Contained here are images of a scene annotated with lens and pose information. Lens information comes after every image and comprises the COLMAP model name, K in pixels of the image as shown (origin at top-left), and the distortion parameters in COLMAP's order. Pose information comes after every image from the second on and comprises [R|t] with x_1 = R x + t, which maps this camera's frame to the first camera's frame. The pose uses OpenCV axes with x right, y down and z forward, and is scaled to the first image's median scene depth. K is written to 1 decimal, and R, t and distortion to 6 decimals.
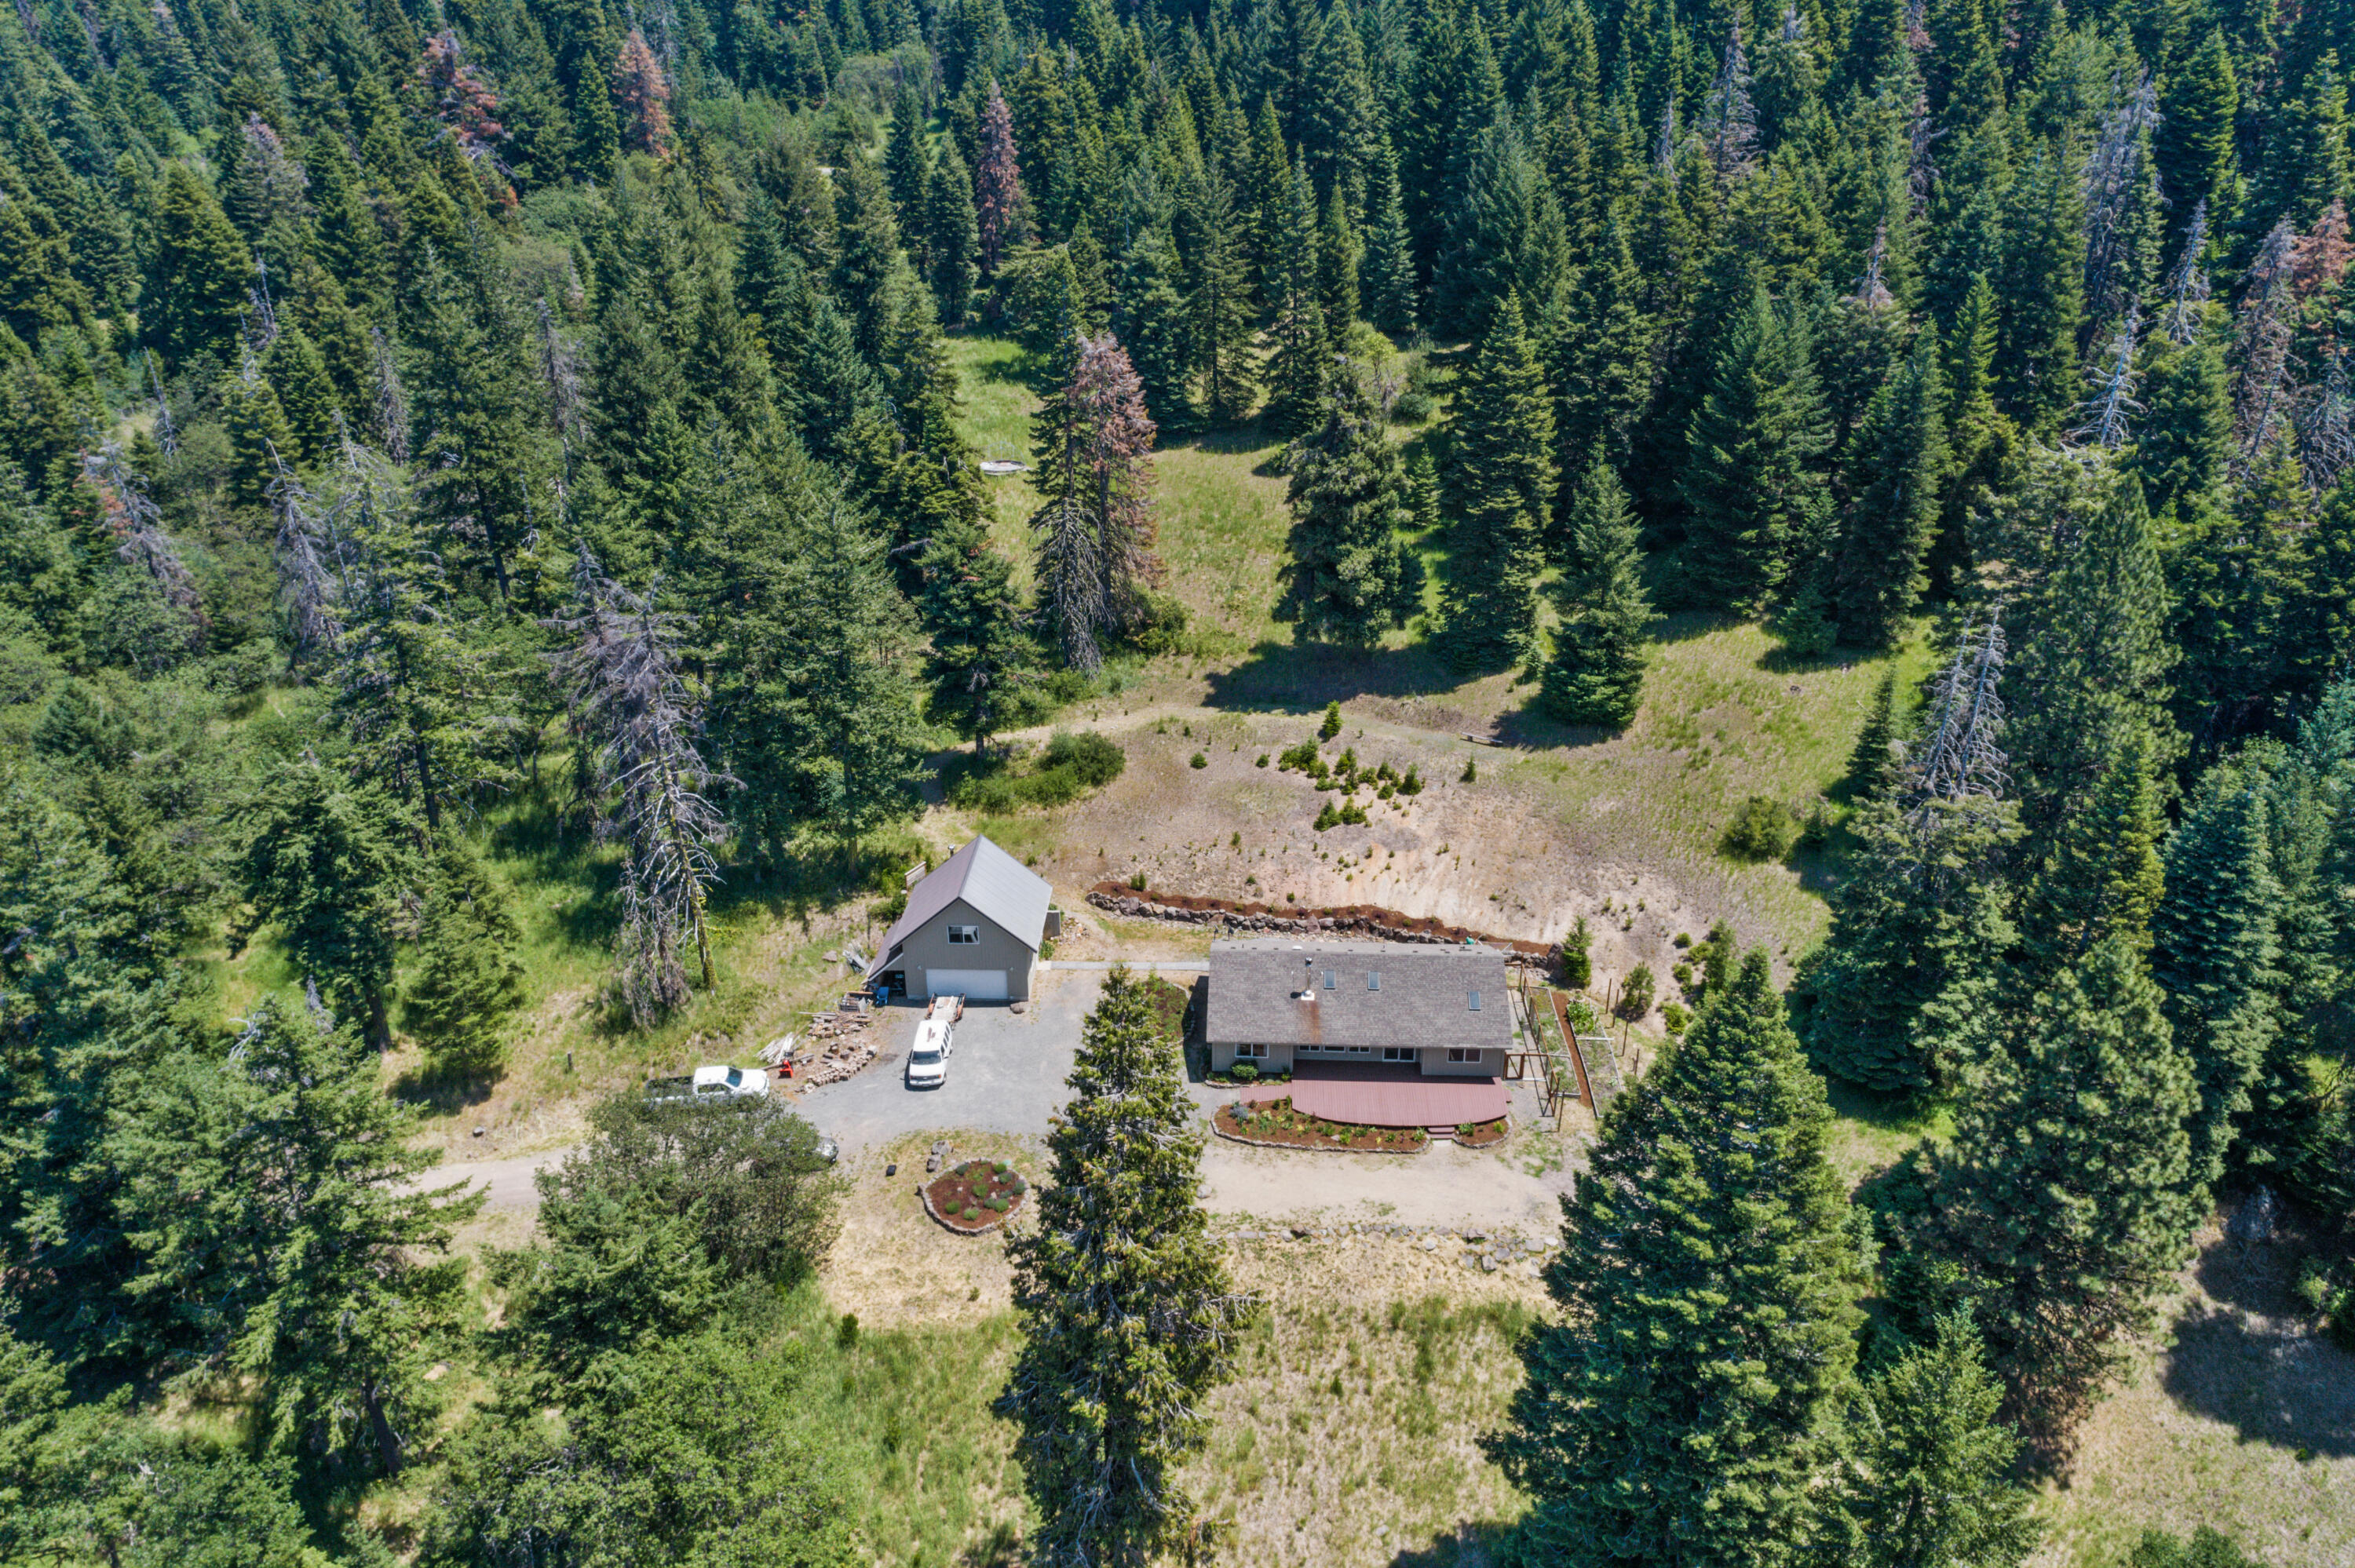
lens RADIAL K [[1605.4, 0, 1179.5], [0, 1605.4, 802.6], [0, 0, 1]] dist [-0.013320, 0.018730]
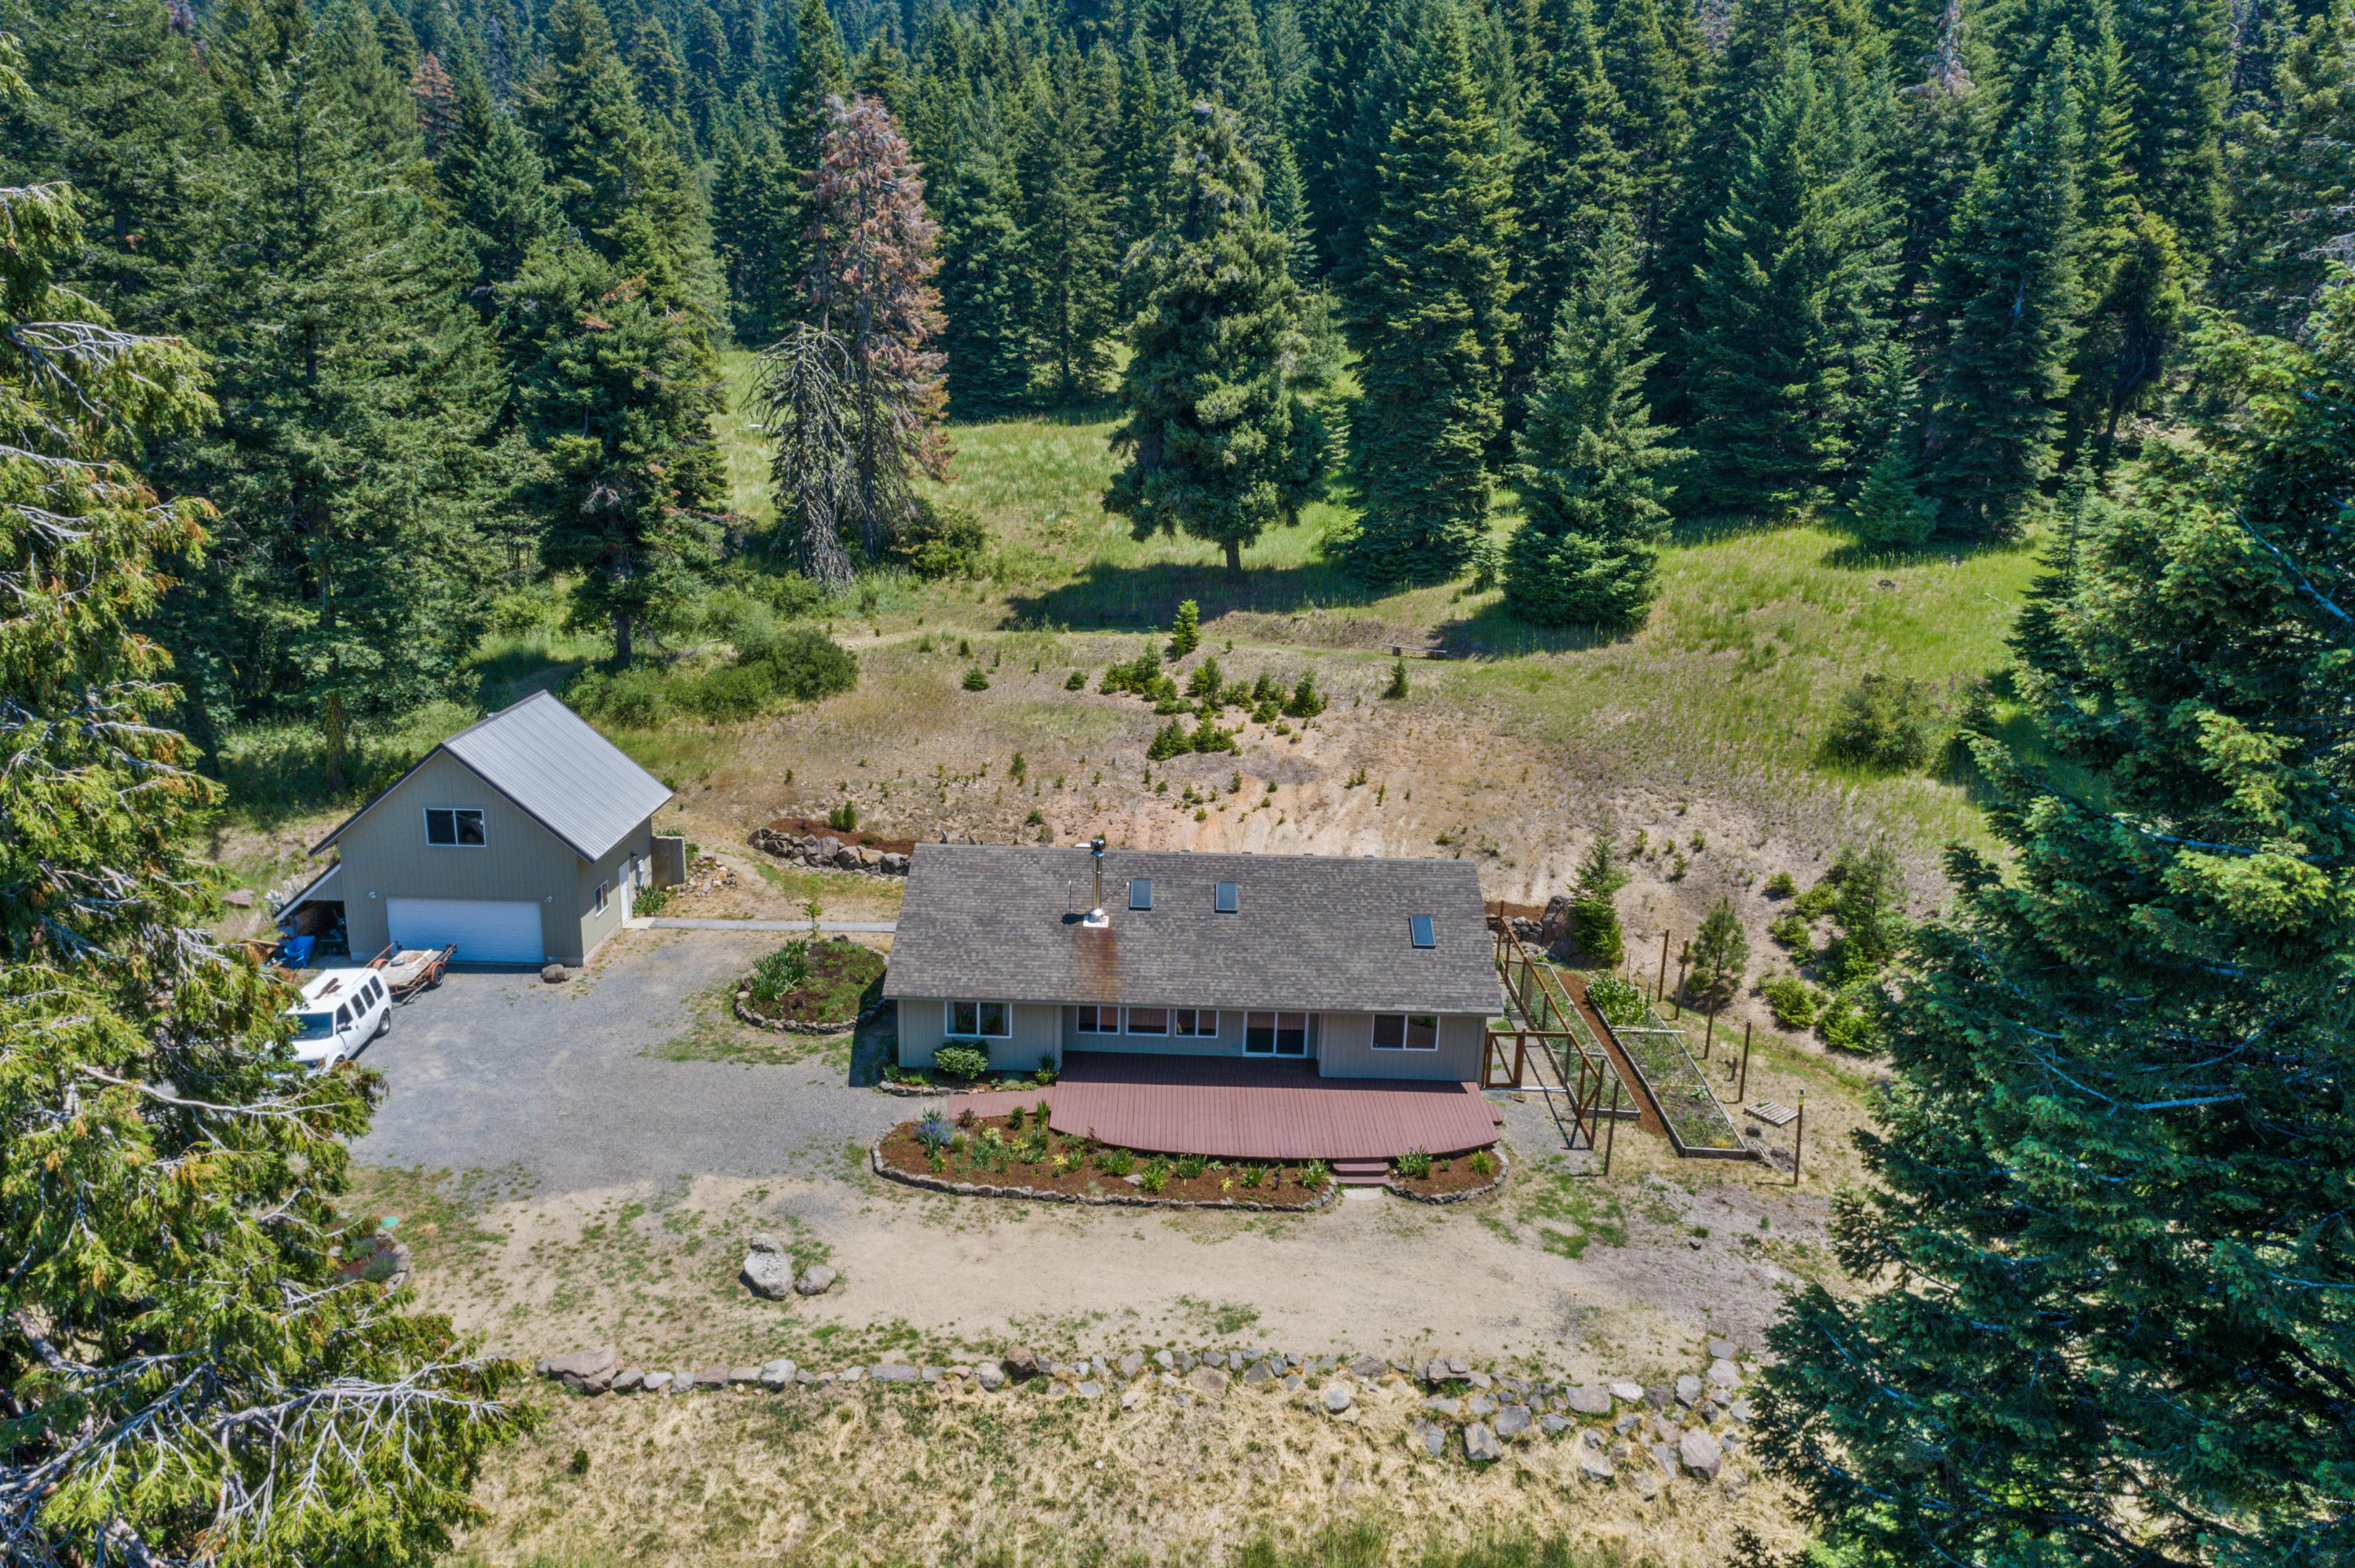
lens RADIAL K [[1605.4, 0, 1183.9], [0, 1605.4, 785.3], [0, 0, 1]] dist [-0.013320, 0.018730]
pose [[0.997984, 0.025351, 0.058176, 0.063271], [-0.014540, 0.983700, -0.179230, 0.138827], [-0.061772, 0.178023, 0.982086, 0.405596]]
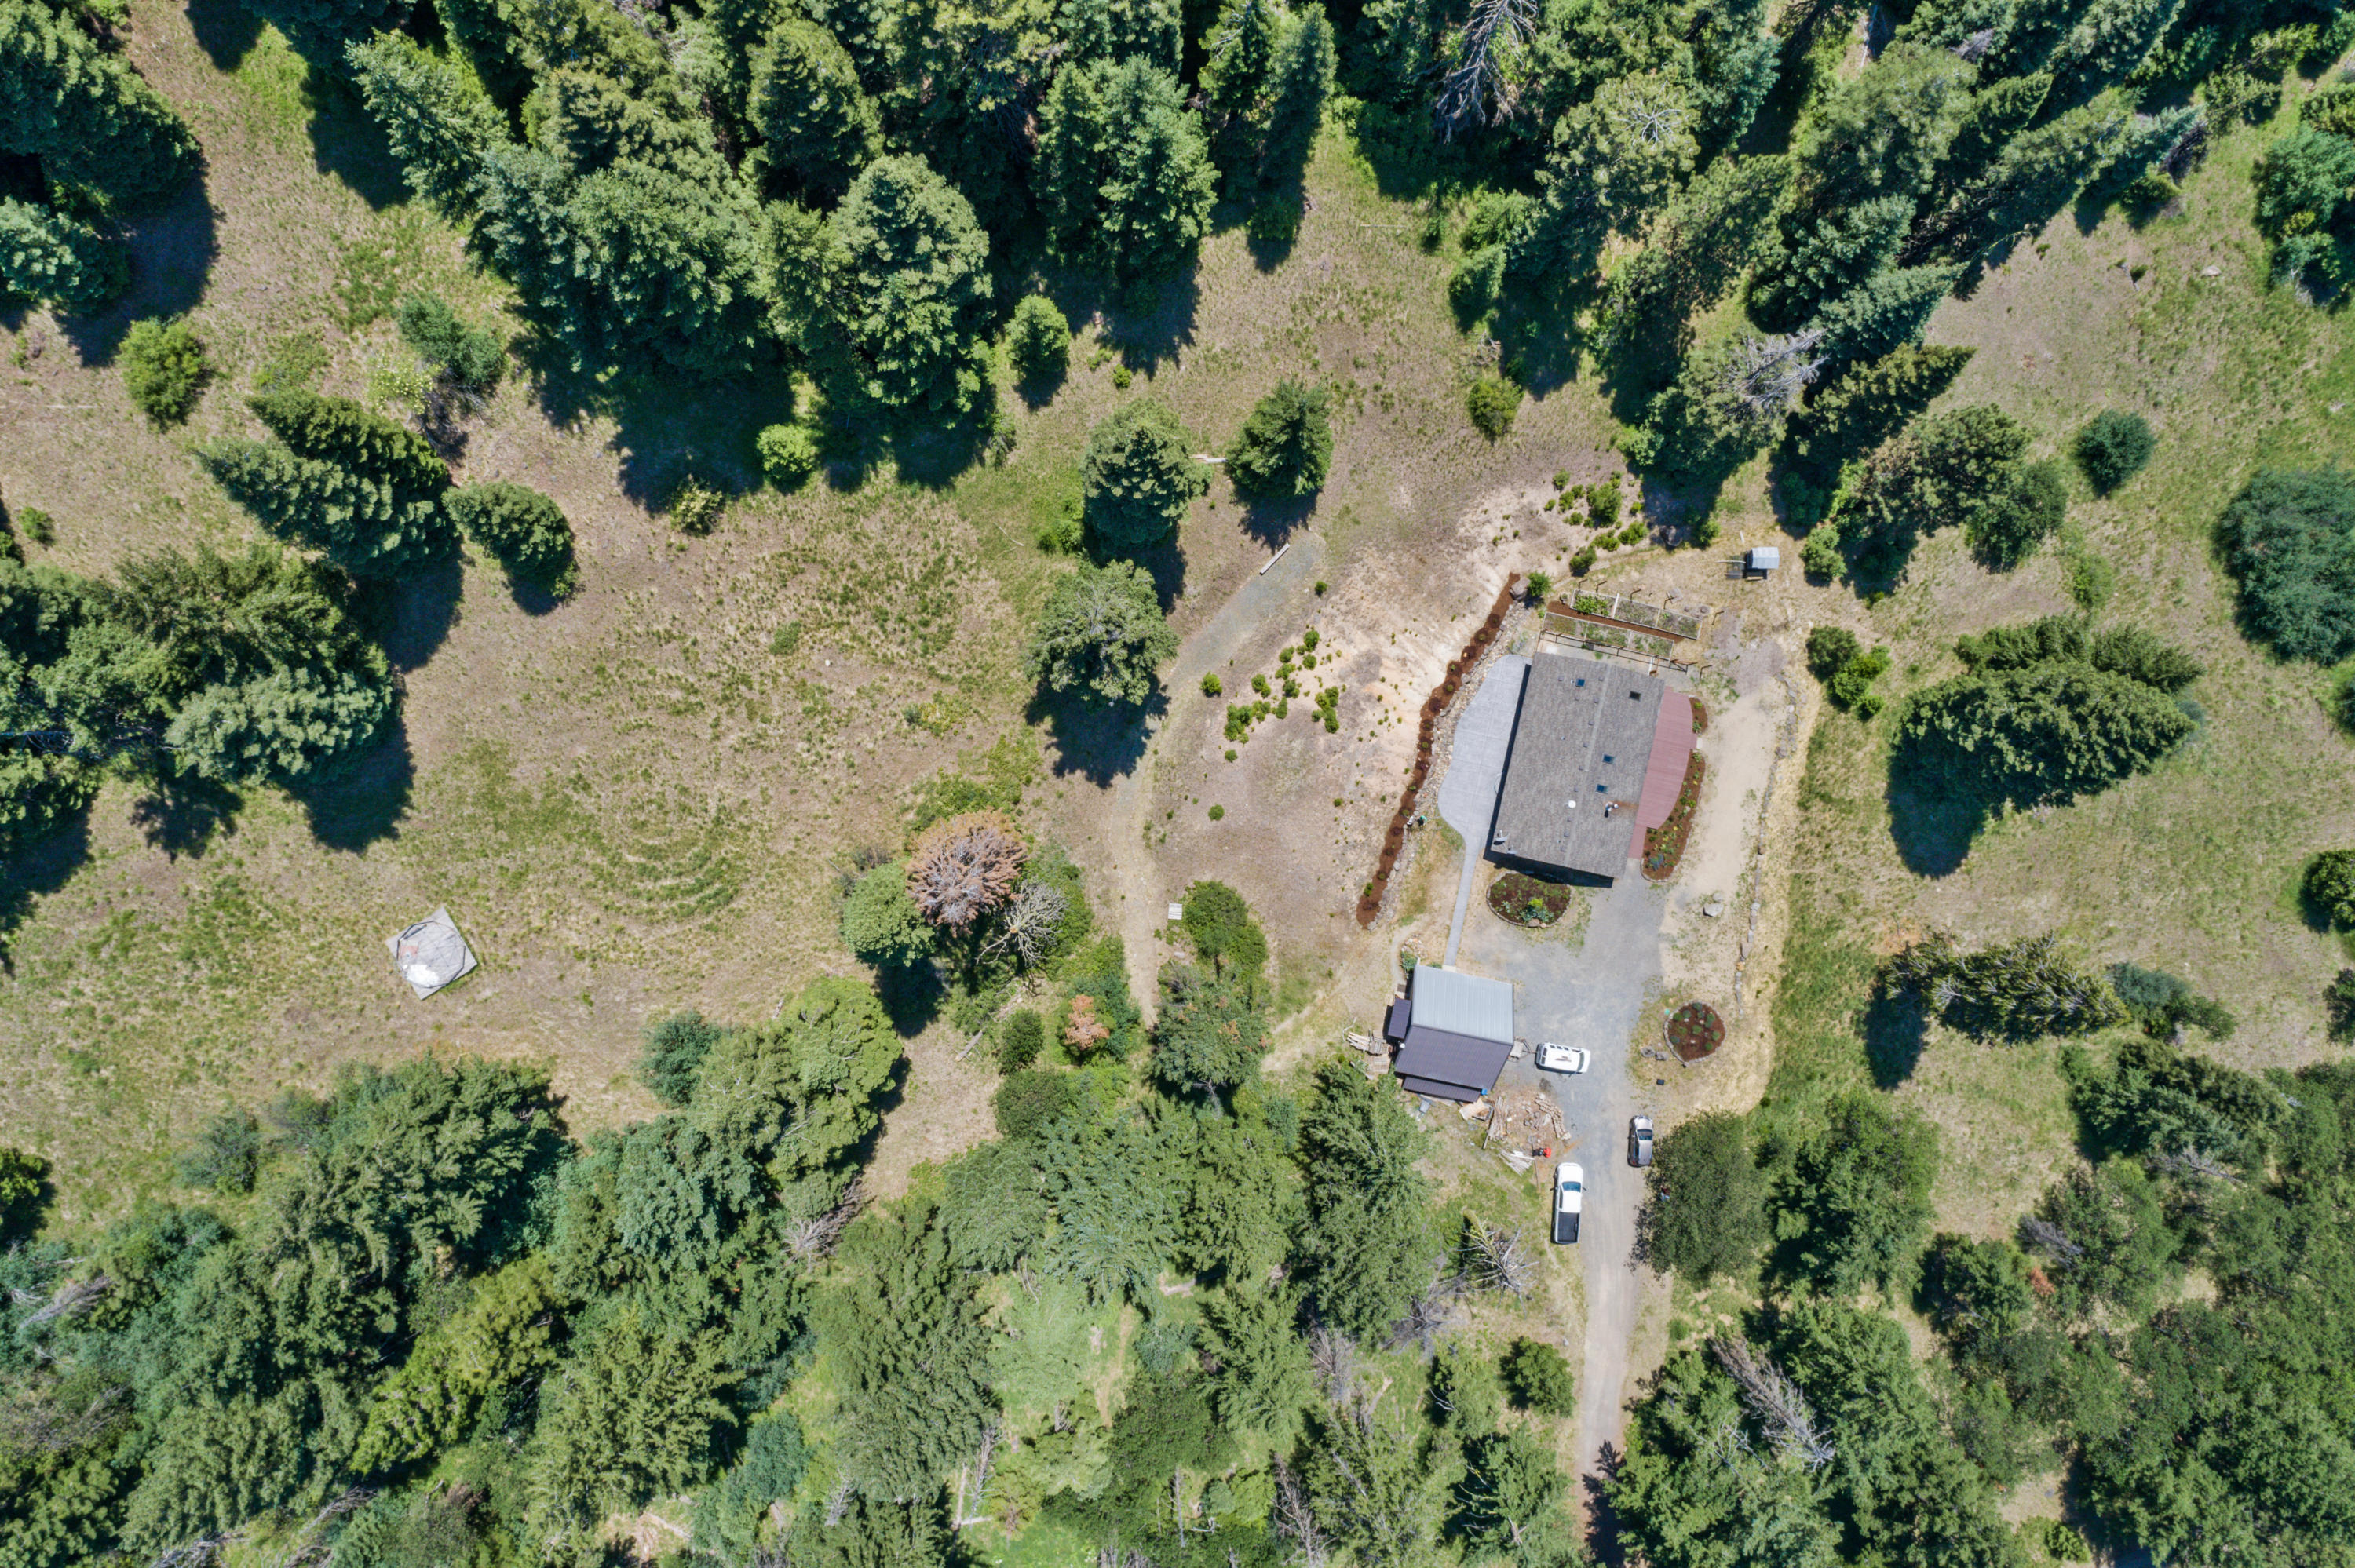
lens RADIAL K [[1605.4, 0, 1179.7], [0, 1605.4, 785.4], [0, 0, 1]] dist [-0.013320, 0.018730]
pose [[0.164028, -0.986429, 0.007301, 0.019595], [0.376679, 0.069473, 0.923735, -1.126510], [-0.911706, -0.148769, 0.382962, 0.657683]]
